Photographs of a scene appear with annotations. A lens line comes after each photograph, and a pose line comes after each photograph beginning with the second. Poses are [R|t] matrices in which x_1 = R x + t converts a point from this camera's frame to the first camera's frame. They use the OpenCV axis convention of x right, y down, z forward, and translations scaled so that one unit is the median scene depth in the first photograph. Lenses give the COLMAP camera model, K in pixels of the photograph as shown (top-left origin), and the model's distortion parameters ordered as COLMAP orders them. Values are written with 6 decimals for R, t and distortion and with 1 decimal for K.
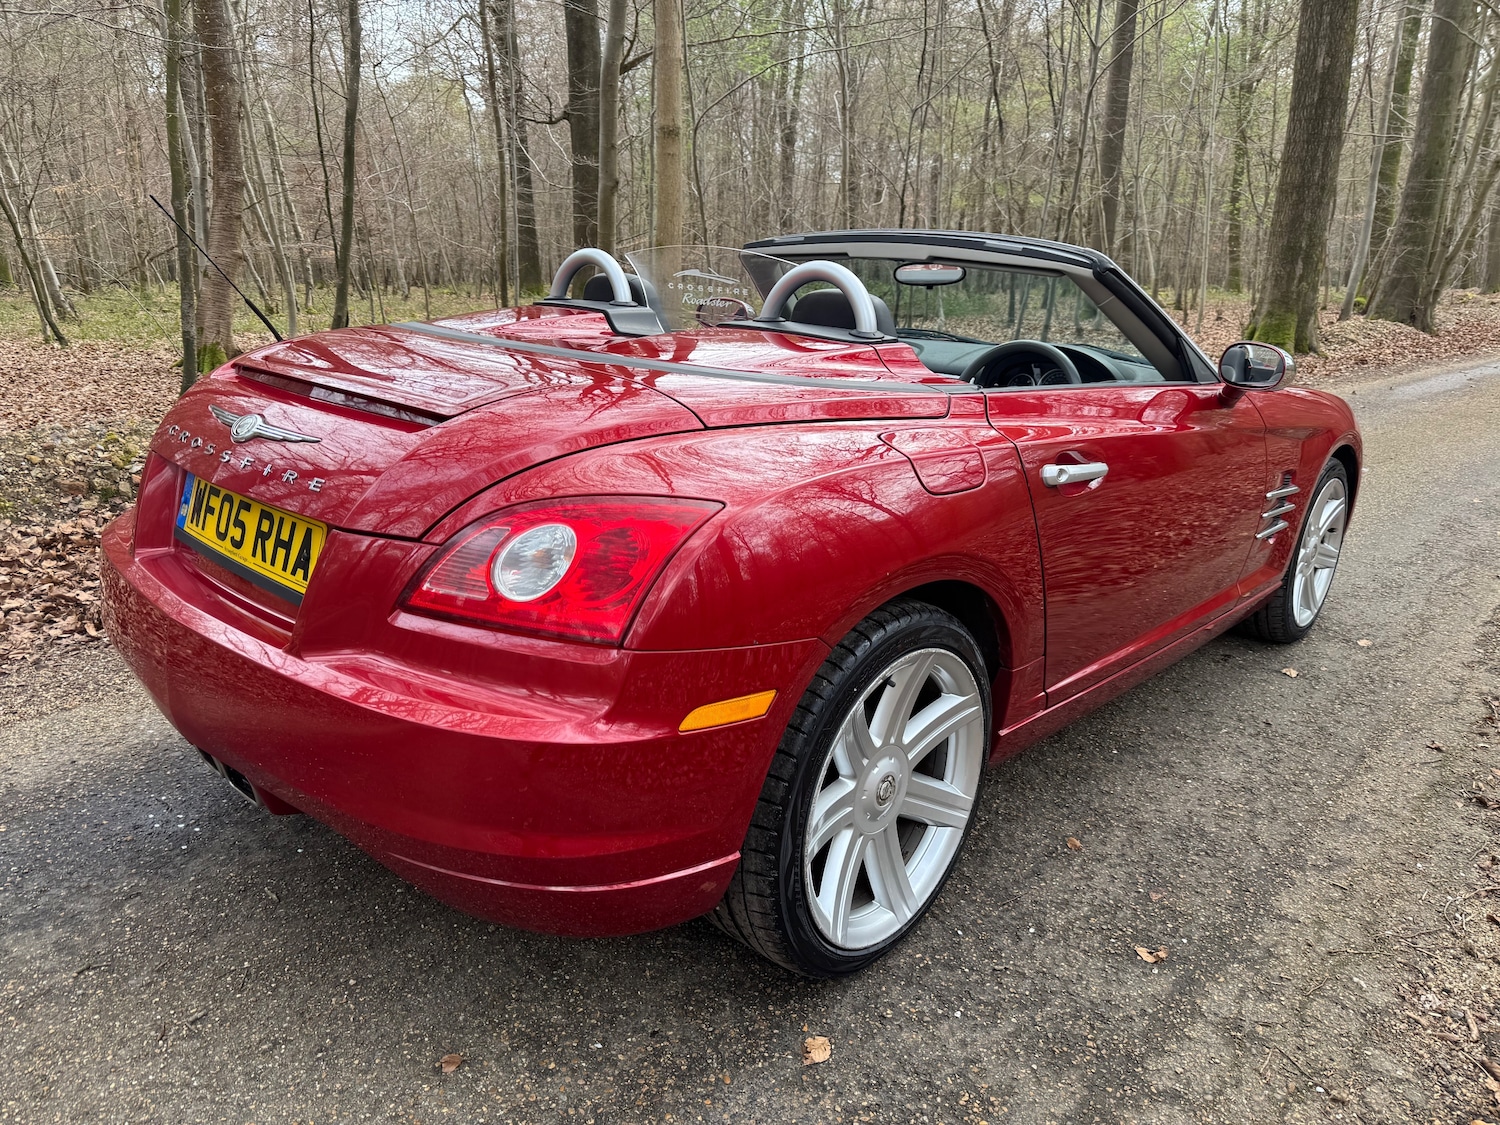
lens RADIAL K [[1119.7, 0, 725.1], [0, 1119.7, 593.7], [0, 0, 1]] dist [0.016482, -0.016512]
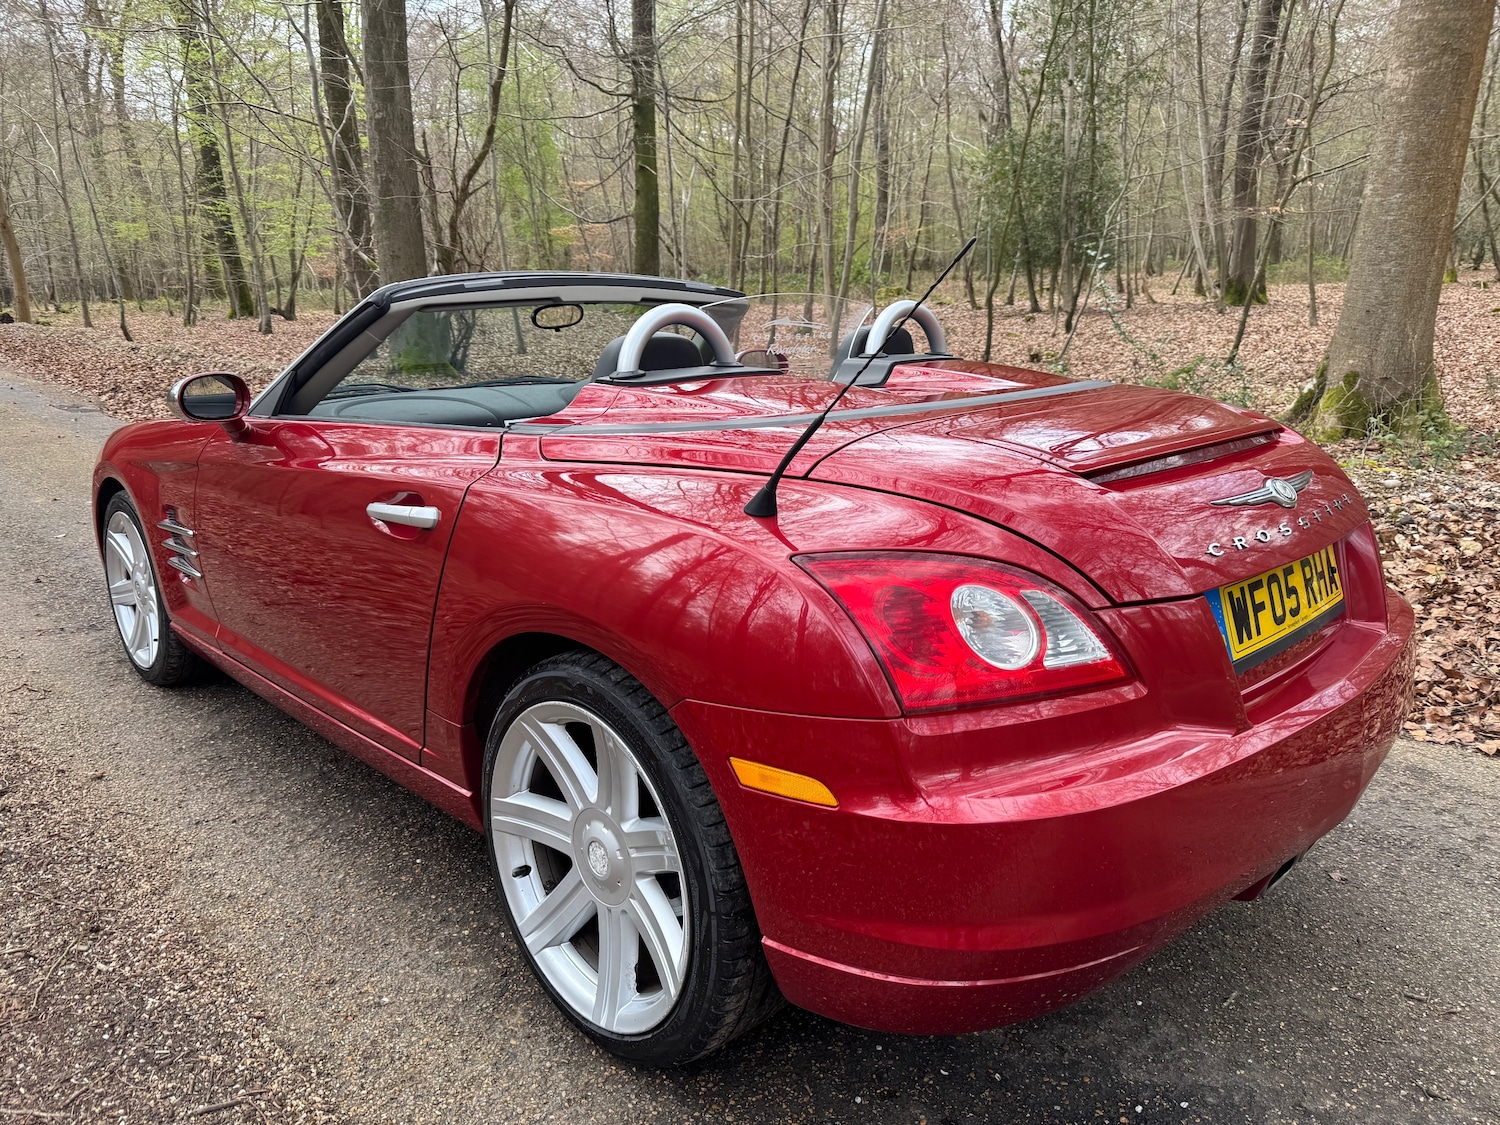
lens RADIAL K [[1124.1, 0, 750.9], [0, 1124.1, 583.9], [0, 0, 1]] dist [0.008237, -0.010144]
pose [[-0.024909, -0.278098, 0.960230, -0.977479], [0.299105, 0.914454, 0.272599, -0.341193], [-0.953895, 0.294000, 0.060402, 1.004140]]
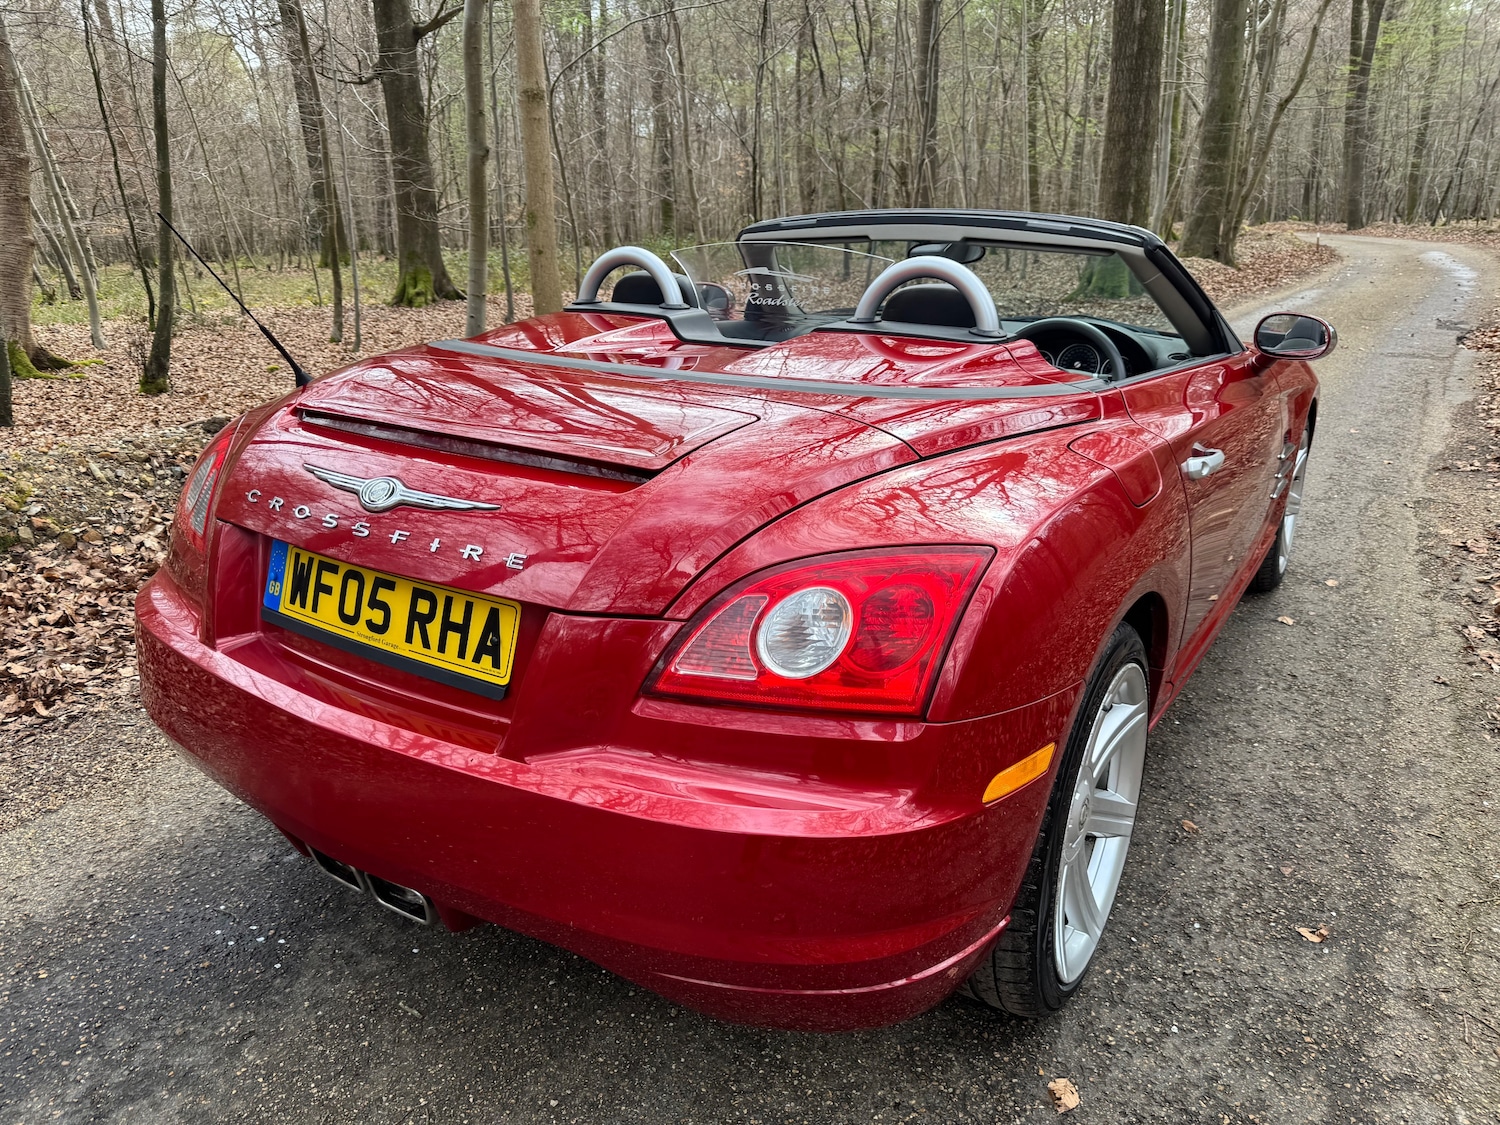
lens RADIAL K [[1124.1, 0, 750.9], [0, 1124.1, 583.9], [0, 0, 1]] dist [0.008237, -0.010144]
pose [[0.981587, -0.092163, 0.167308, -0.214825], [0.087328, 0.995527, 0.036046, -0.061411], [-0.169882, -0.020771, 0.985245, 0.075140]]
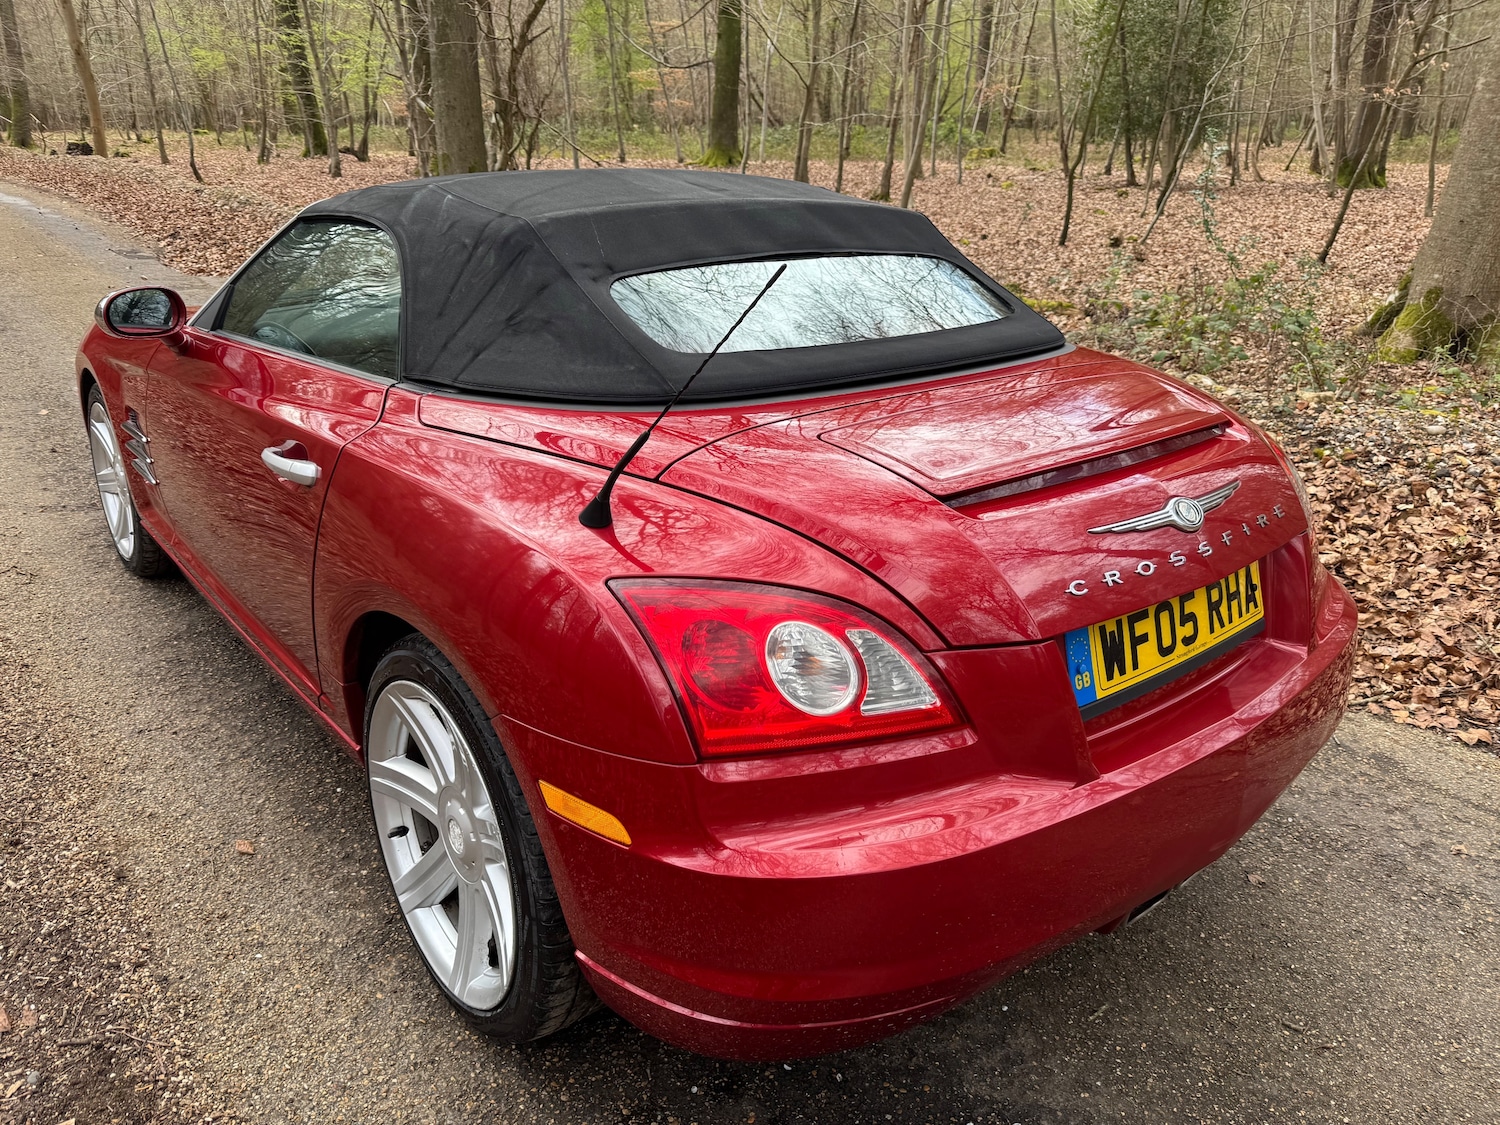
lens RADIAL K [[1124.1, 0, 750.9], [0, 1124.1, 583.9], [0, 0, 1]] dist [0.008237, -0.010144]
pose [[0.056738, -0.392162, 0.918145, -0.921309], [0.266064, 0.892309, 0.364685, -0.369182], [-0.962284, 0.223593, 0.154968, 0.865395]]
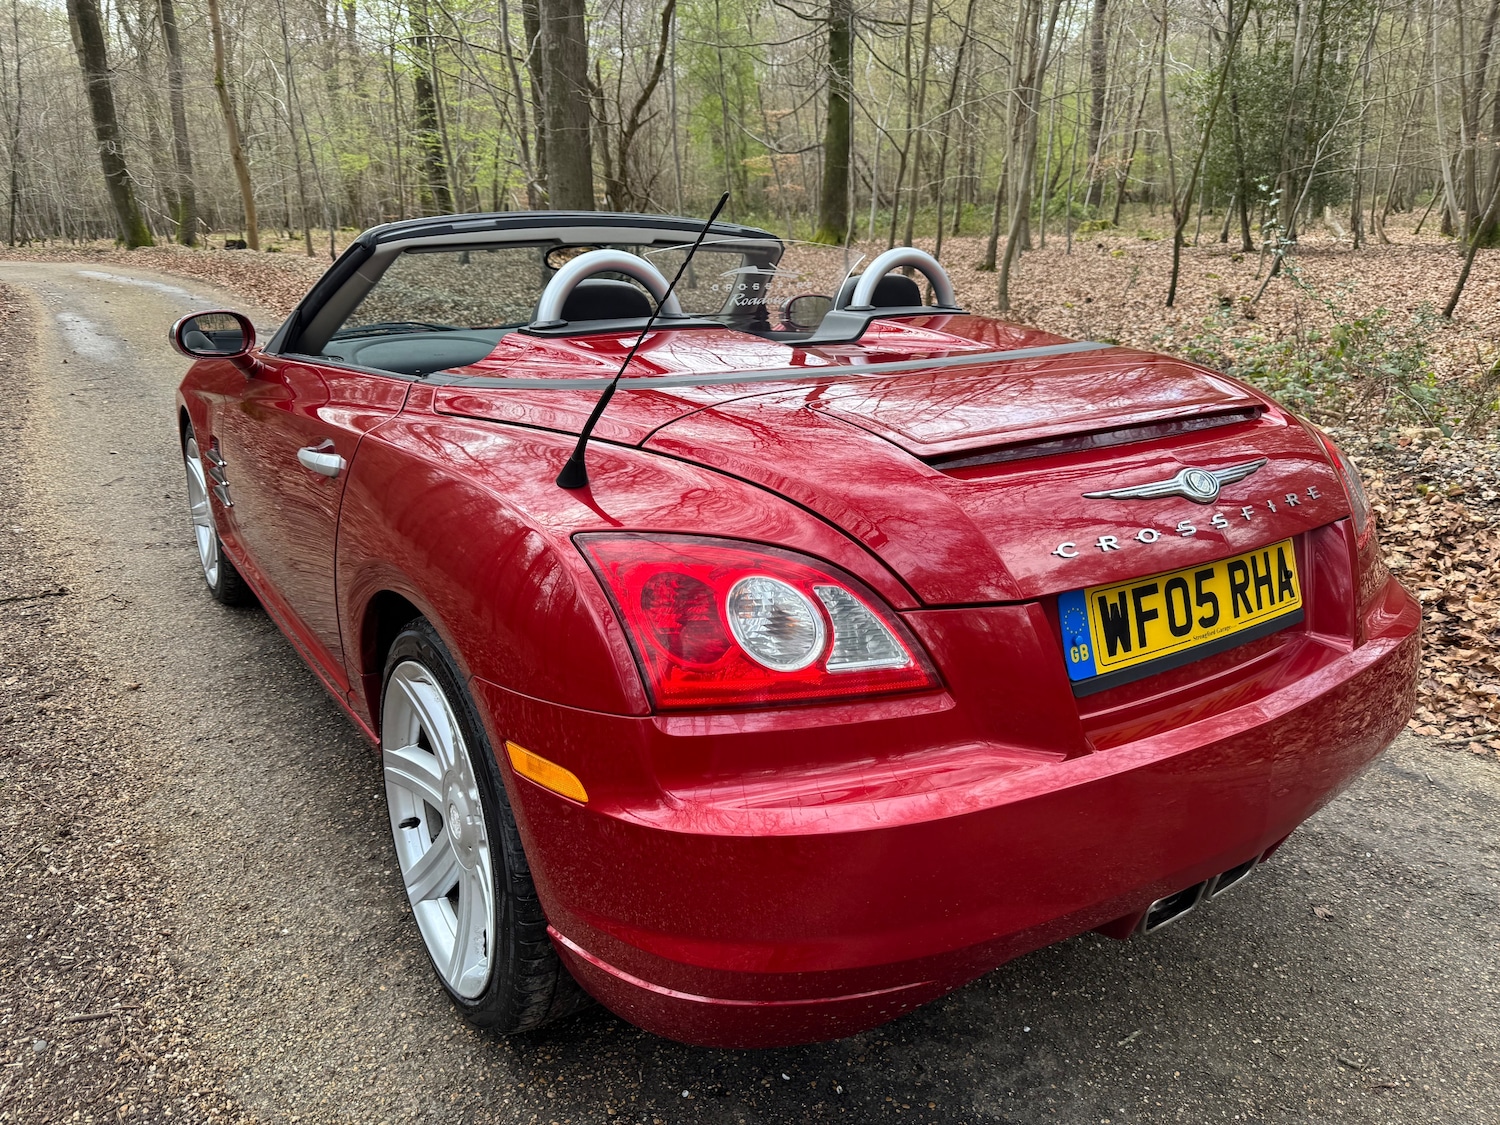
lens RADIAL K [[1124.7, 0, 751.8], [0, 1124.7, 582.0], [0, 0, 1]] dist [0.005956, -0.008159]
pose [[0.154389, -0.325577, 0.932826, -0.922416], [0.291584, 0.917108, 0.271832, -0.292424], [-0.944004, 0.230029, 0.236524, 0.813454]]
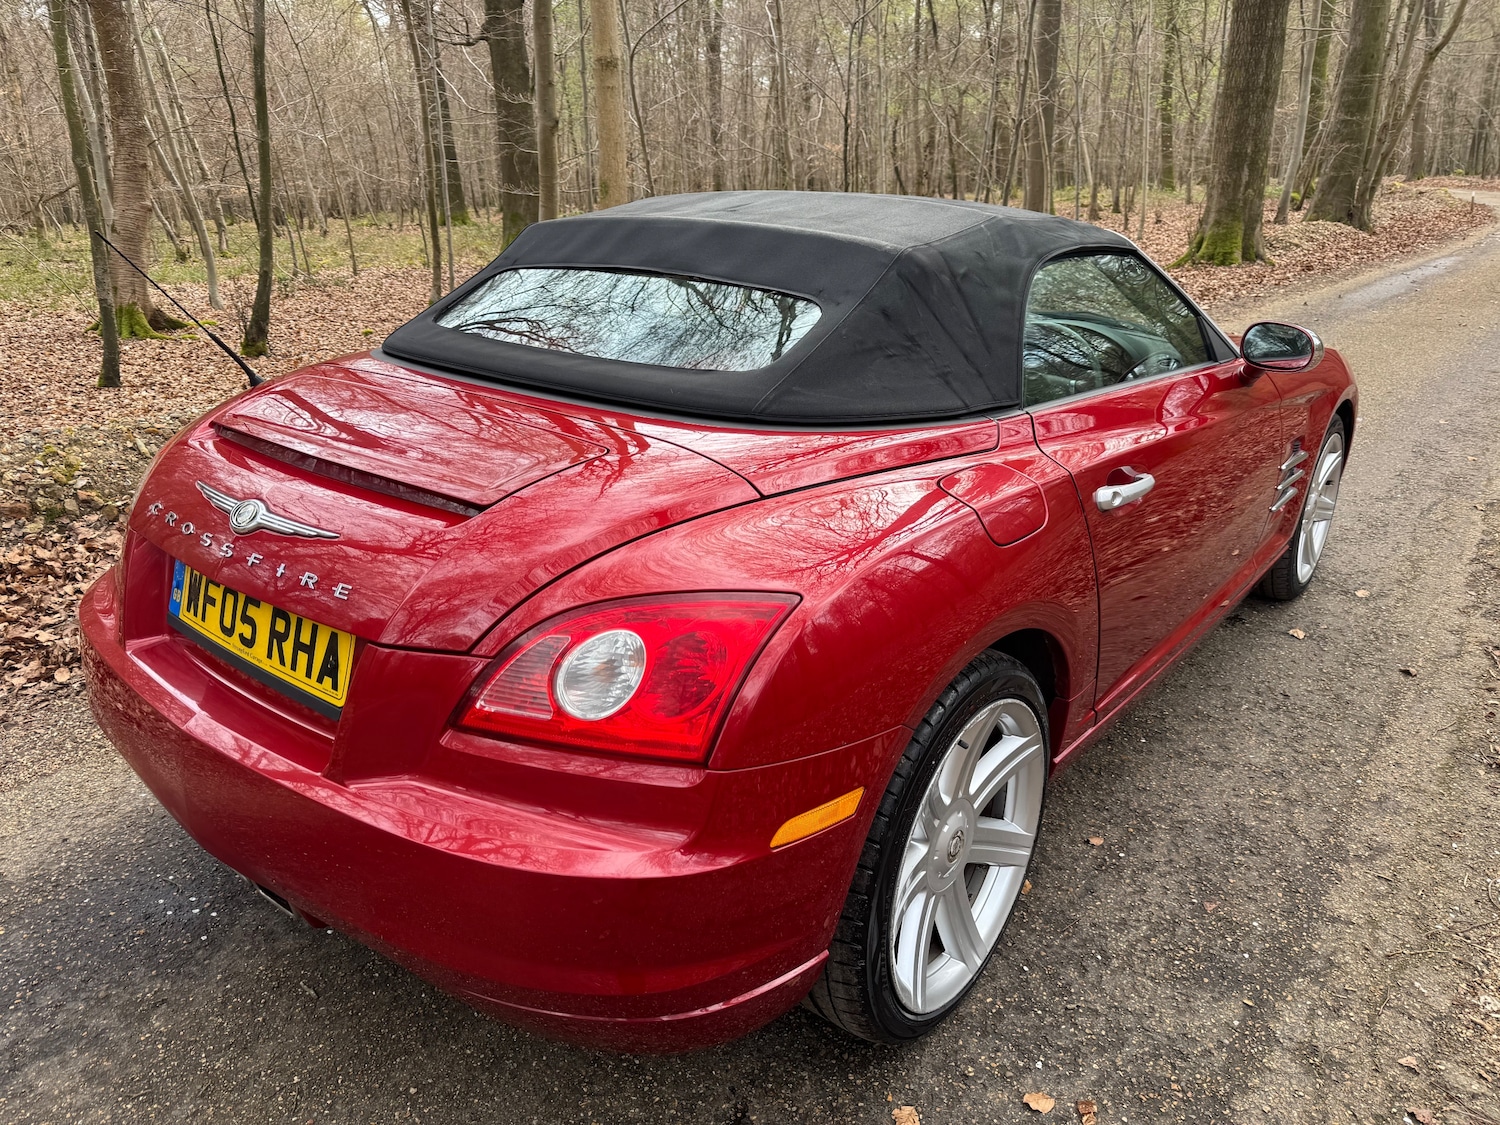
lens RADIAL K [[1120.7, 0, 742.8], [0, 1120.7, 598.9], [0, 0, 1]] dist [0.010510, -0.008848]
pose [[0.996331, -0.063021, 0.057899, -0.061722], [0.058445, 0.995272, 0.077579, -0.092143], [-0.062514, -0.073910, 0.995304, 0.051610]]
